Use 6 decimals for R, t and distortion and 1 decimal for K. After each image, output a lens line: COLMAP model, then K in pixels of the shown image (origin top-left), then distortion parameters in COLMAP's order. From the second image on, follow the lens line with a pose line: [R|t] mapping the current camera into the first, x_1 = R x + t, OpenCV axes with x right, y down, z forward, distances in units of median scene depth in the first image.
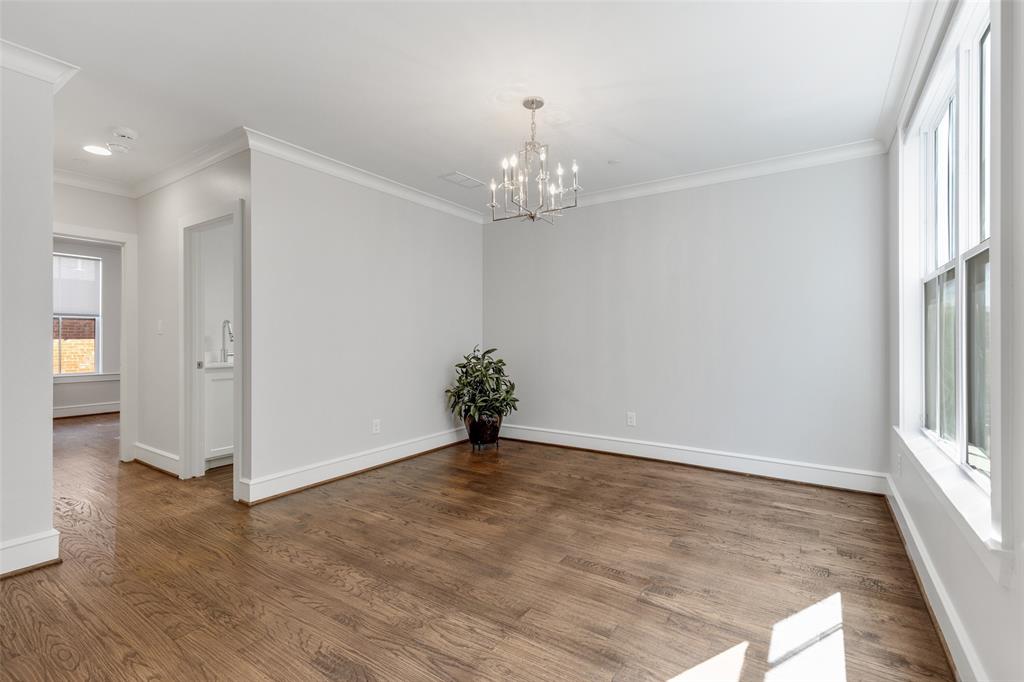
lens RADIAL K [[458.8, 0, 515.2], [0, 458.8, 337.4], [0, 0, 1]] dist [0.007738, -0.001681]
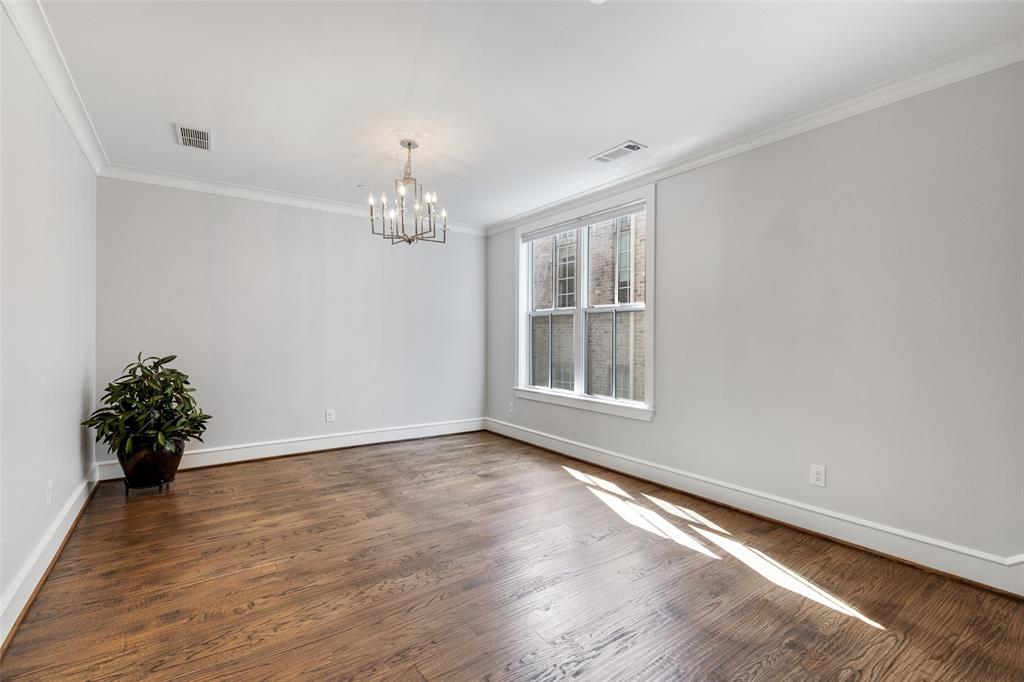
lens RADIAL K [[458.8, 0, 514.9], [0, 458.8, 336.1], [0, 0, 1]] dist [0.007738, -0.001681]
pose [[0.352933, 0.003727, 0.935641, -0.884161], [-0.003187, 0.999991, -0.002782, -0.013049], [-0.935643, -0.002000, 0.352941, 0.299351]]
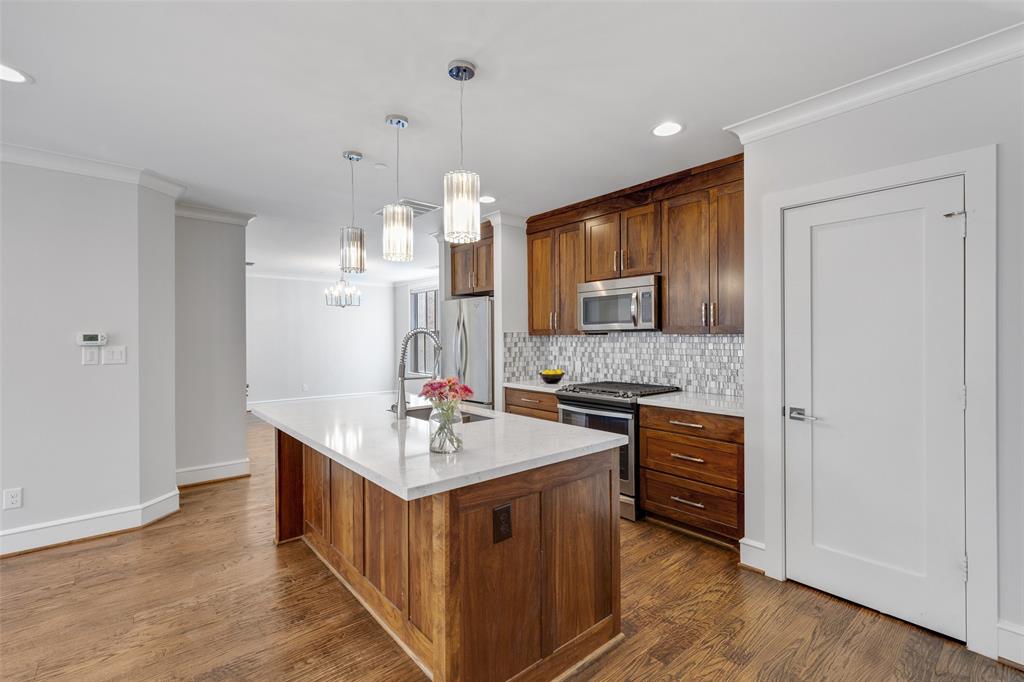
lens RADIAL K [[458.8, 0, 515.7], [0, 458.8, 337.9], [0, 0, 1]] dist [0.007738, -0.001681]
pose [[0.277234, -0.004089, 0.960794, -2.113537], [0.010748, 0.999942, 0.001154, -0.063305], [-0.960742, 0.010007, 0.277262, -0.685797]]
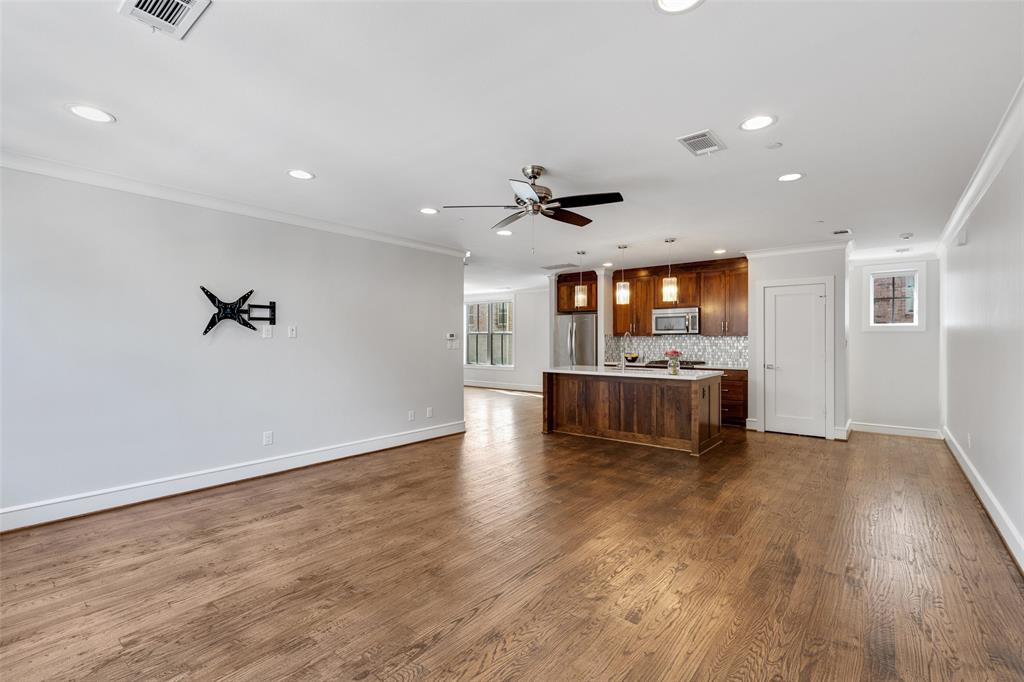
lens RADIAL K [[458.8, 0, 514.5], [0, 458.8, 336.7], [0, 0, 1]] dist [0.007738, -0.001681]
pose [[0.093237, 0.004739, 0.995633, -3.406447], [0.005771, 0.999969, -0.005300, -0.055067], [-0.995627, 0.006240, 0.093207, 0.030030]]
